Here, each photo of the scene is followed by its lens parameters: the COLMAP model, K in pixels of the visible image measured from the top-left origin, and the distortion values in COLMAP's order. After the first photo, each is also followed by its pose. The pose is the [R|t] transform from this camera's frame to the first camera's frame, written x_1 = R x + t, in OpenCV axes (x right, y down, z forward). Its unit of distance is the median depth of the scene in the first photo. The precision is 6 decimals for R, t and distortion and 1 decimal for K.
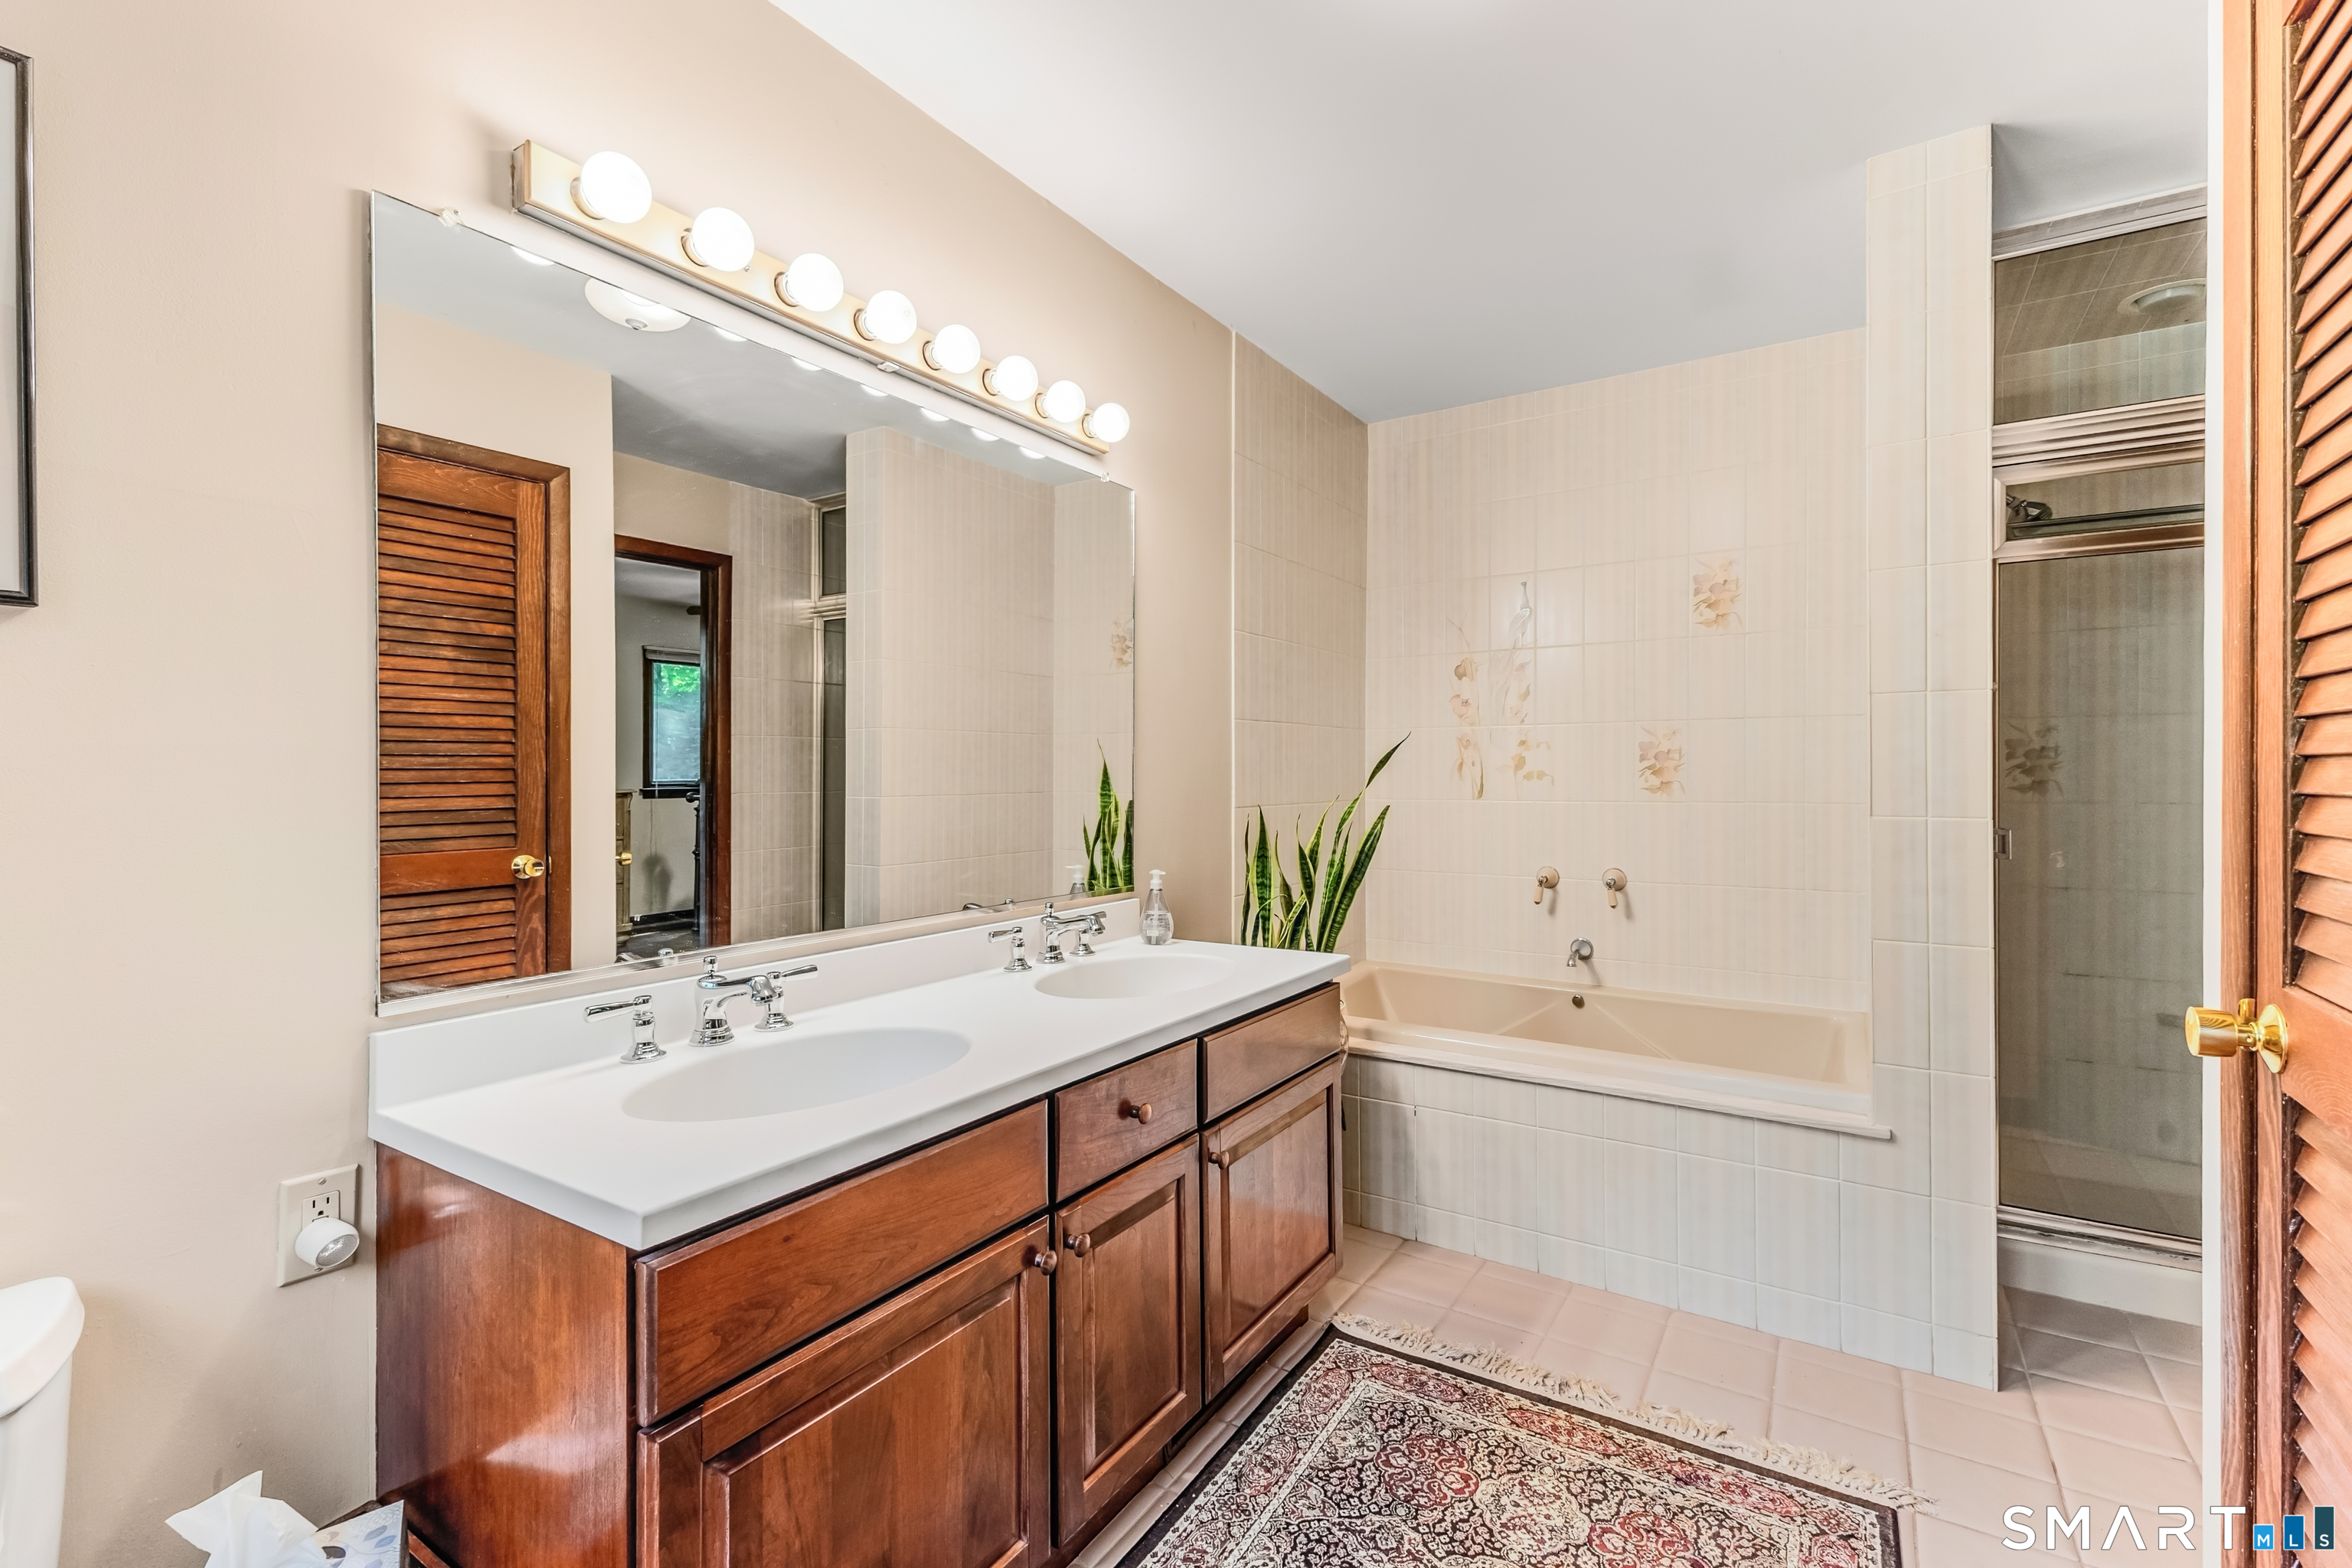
lens RADIAL K [[1043.1, 0, 1176.8], [0, 1043.1, 781.6], [0, 0, 1]] dist [0.007583, -0.001024]
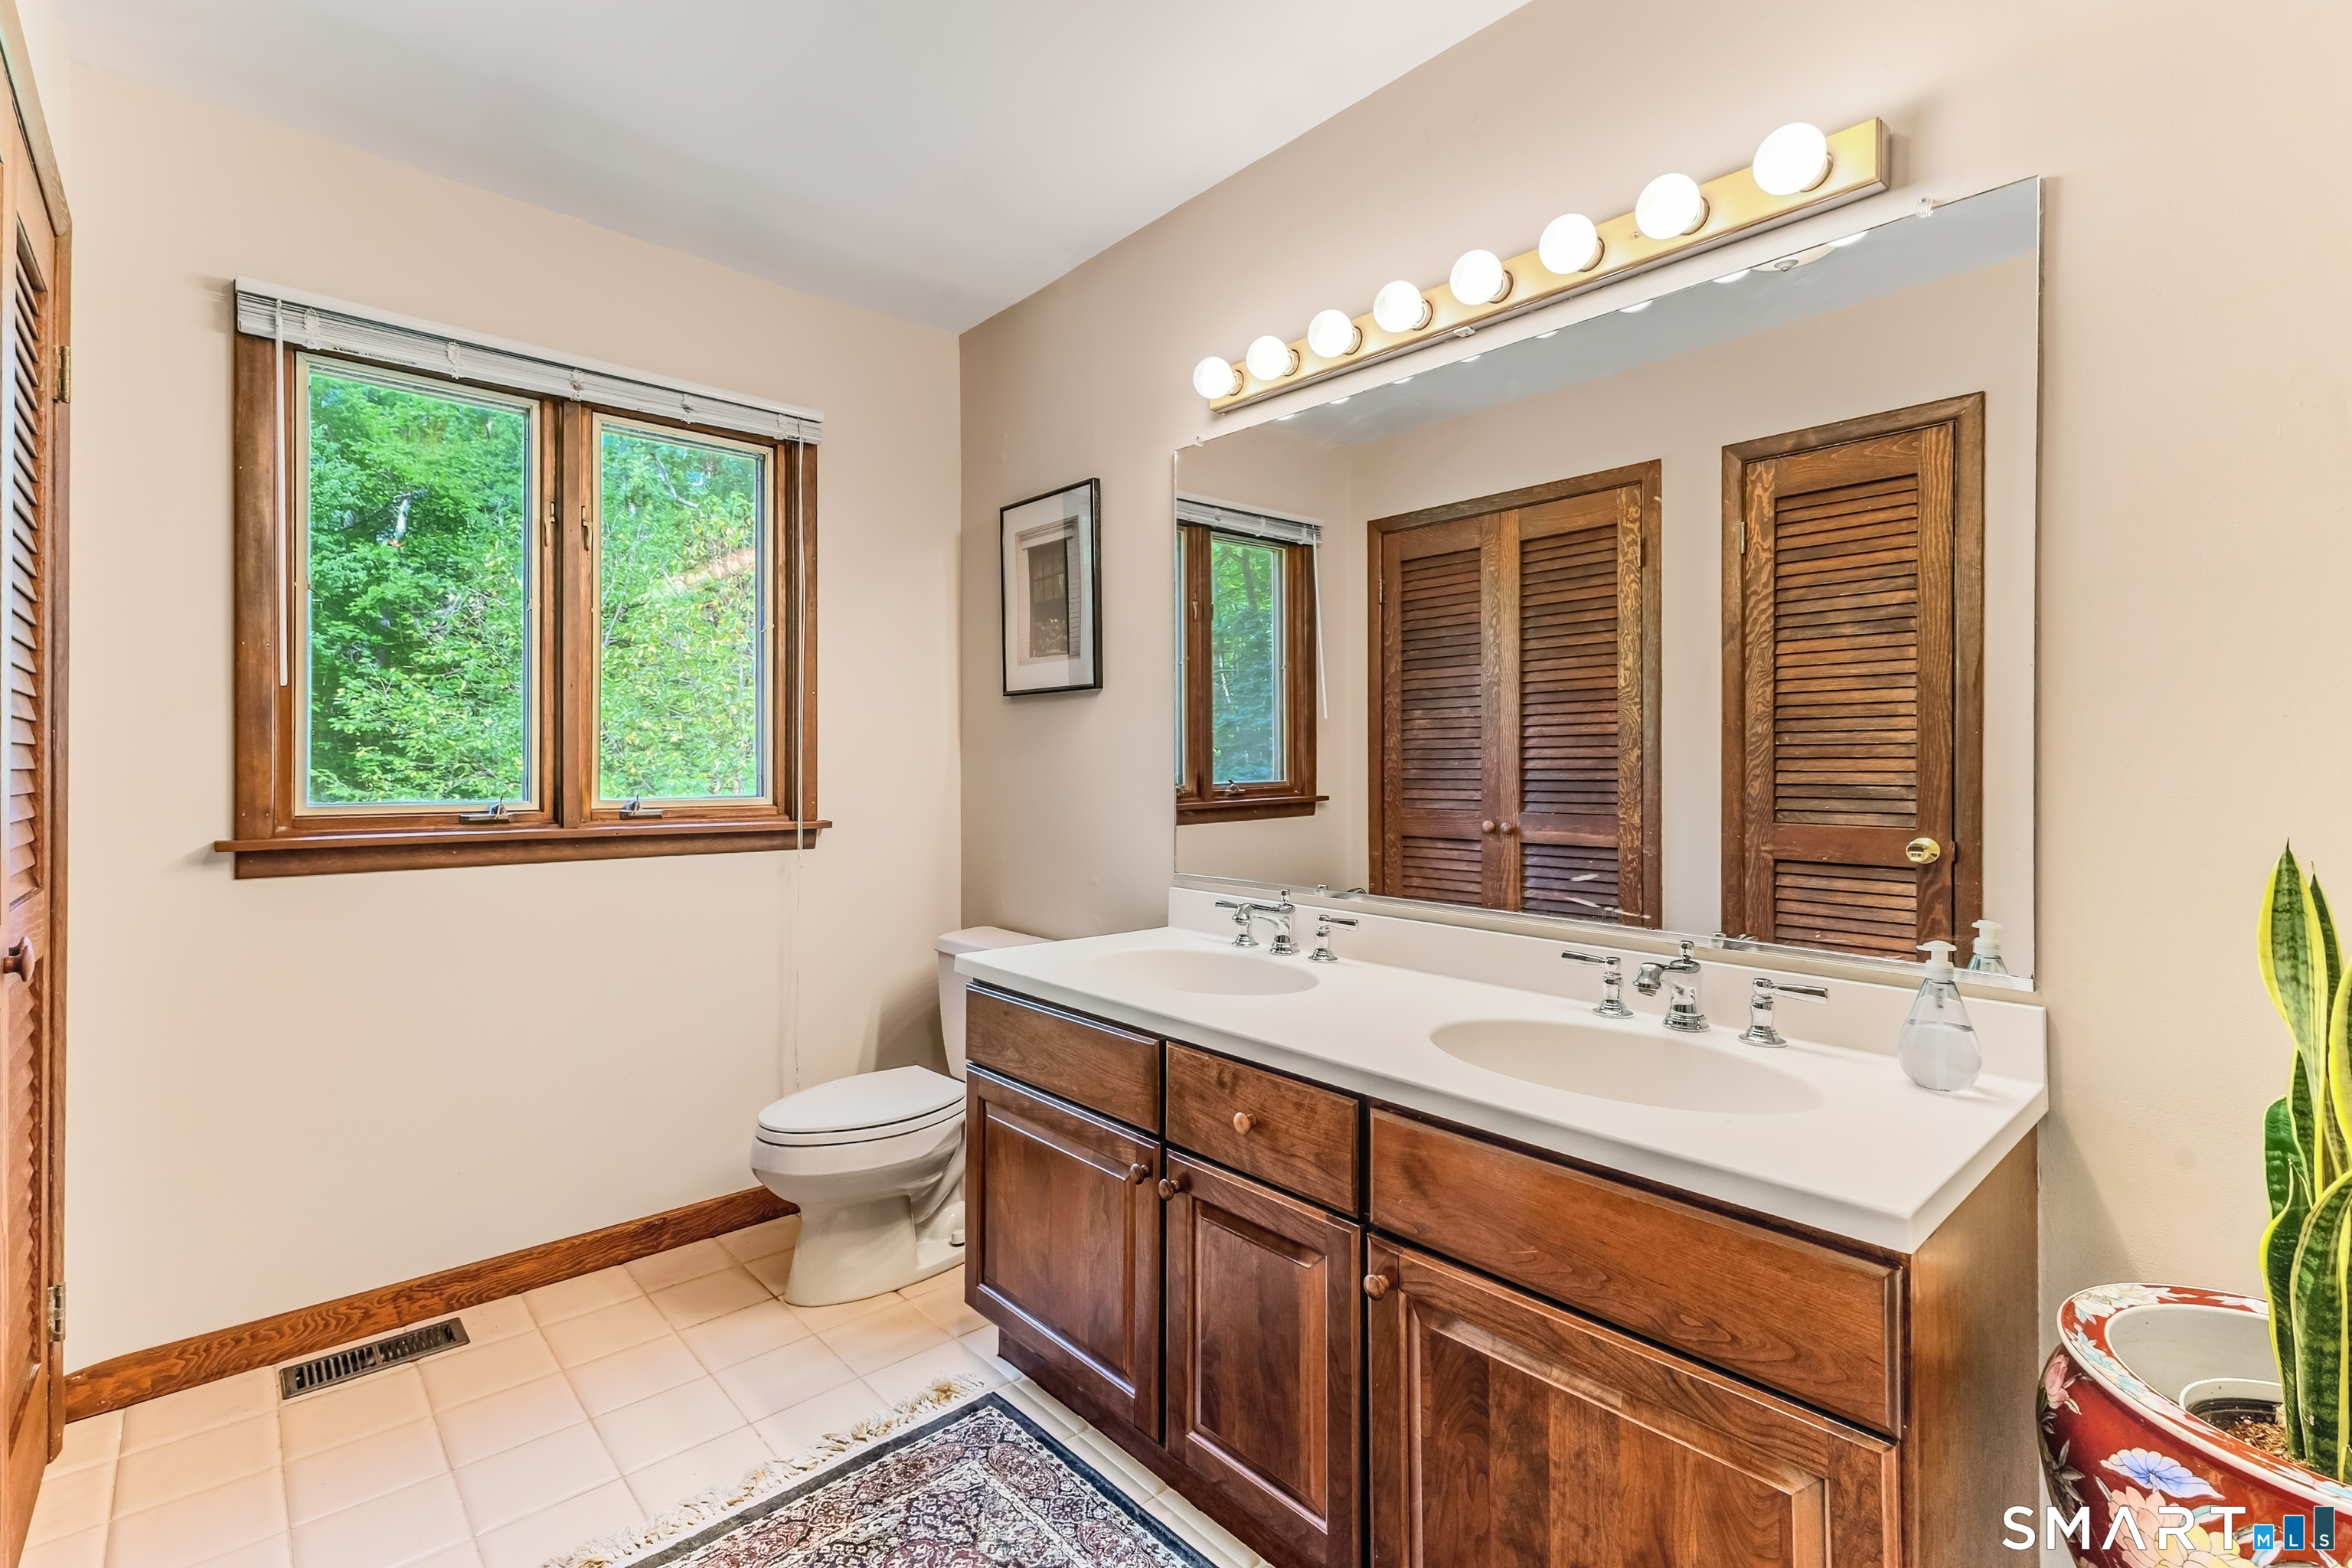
lens RADIAL K [[1043.1, 0, 1139.8], [0, 1043.1, 744.8], [0, 0, 1]] dist [0.007583, -0.001024]
pose [[-0.265880, -0.001678, -0.964005, 0.461599], [-0.003169, 0.999995, -0.000867, -0.008202], [0.964001, 0.002825, -0.265884, 0.604130]]
